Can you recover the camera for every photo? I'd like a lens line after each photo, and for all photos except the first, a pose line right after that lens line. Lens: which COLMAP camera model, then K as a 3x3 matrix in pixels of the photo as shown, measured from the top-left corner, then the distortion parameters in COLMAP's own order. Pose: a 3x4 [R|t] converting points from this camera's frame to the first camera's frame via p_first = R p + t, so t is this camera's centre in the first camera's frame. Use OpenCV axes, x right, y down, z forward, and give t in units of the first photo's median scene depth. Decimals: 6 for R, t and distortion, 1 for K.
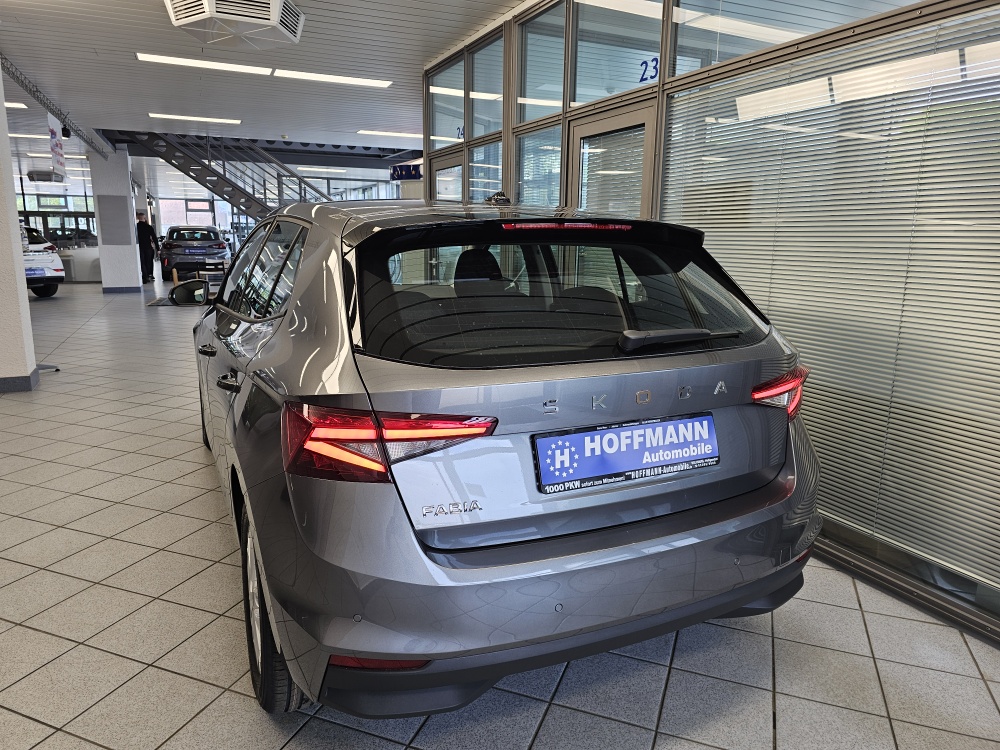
lens RADIAL K [[669.3, 0, 491.2], [0, 669.3, 368.7], [0, 0, 1]] dist [0.055558, -0.044720]
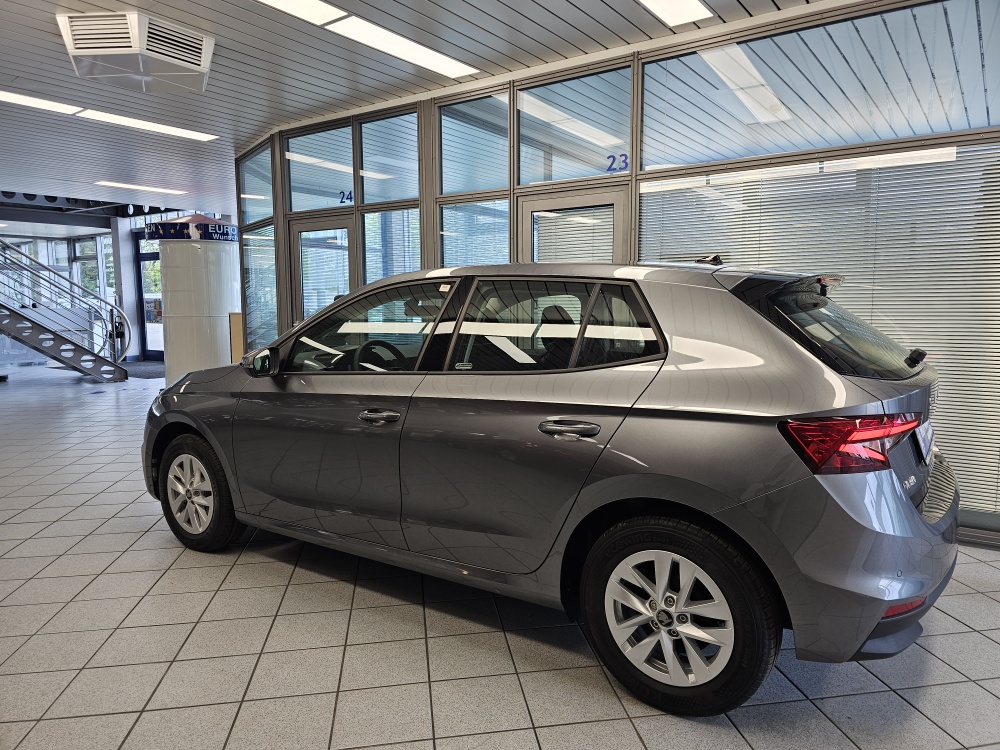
lens RADIAL K [[669.3, 0, 505.8], [0, 669.3, 372.9], [0, 0, 1]] dist [0.055558, -0.044720]
pose [[0.861771, -0.070293, 0.502403, -0.129129], [0.113891, 0.991881, -0.056579, -0.002490], [-0.494347, 0.105977, 0.862780, 0.016223]]
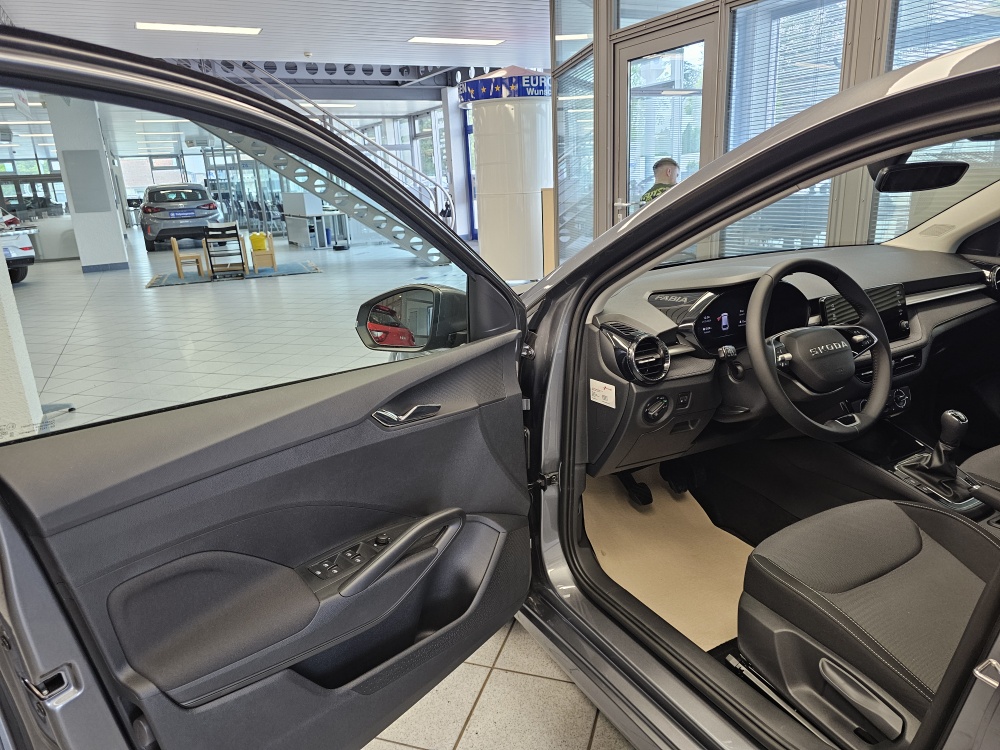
lens RADIAL K [[669.3, 0, 495.2], [0, 669.3, 381.6], [0, 0, 1]] dist [0.055558, -0.044720]
pose [[0.996938, -0.071377, 0.031928, -0.099190], [0.067917, 0.992792, 0.098748, -0.025207], [-0.038747, -0.096277, 0.994600, 0.132272]]
